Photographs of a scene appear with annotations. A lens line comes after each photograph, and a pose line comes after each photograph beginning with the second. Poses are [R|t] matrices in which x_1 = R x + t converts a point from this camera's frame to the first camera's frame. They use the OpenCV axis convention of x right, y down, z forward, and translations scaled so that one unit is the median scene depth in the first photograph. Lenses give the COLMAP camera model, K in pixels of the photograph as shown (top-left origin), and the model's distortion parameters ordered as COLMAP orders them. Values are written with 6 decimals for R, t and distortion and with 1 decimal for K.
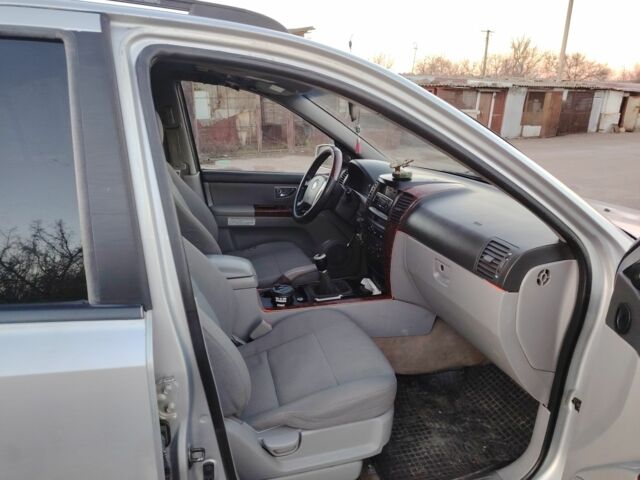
lens RADIAL K [[428.6, 0, 320.0], [0, 428.6, 240.0], [0, 0, 1]] dist [0.003980, -0.003257]
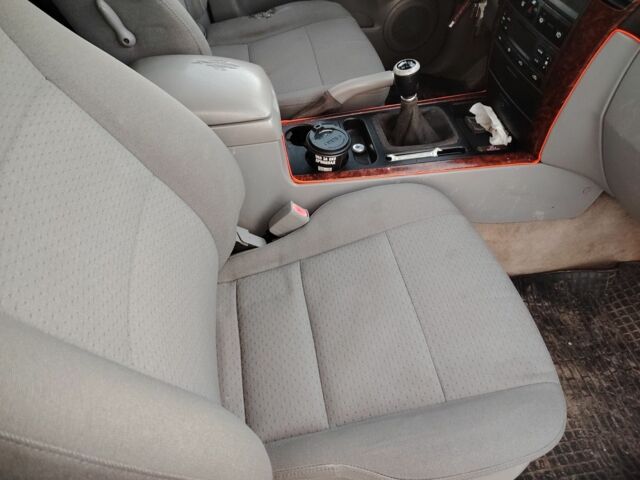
lens RADIAL K [[428.6, 0, 320.0], [0, 428.6, 240.0], [0, 0, 1]] dist [0.003980, -0.003257]
pose [[0.997773, 0.056914, -0.034785, -0.071550], [-0.027962, 0.830355, 0.556532, -0.066909], [0.060558, -0.554320, 0.830098, 0.495472]]
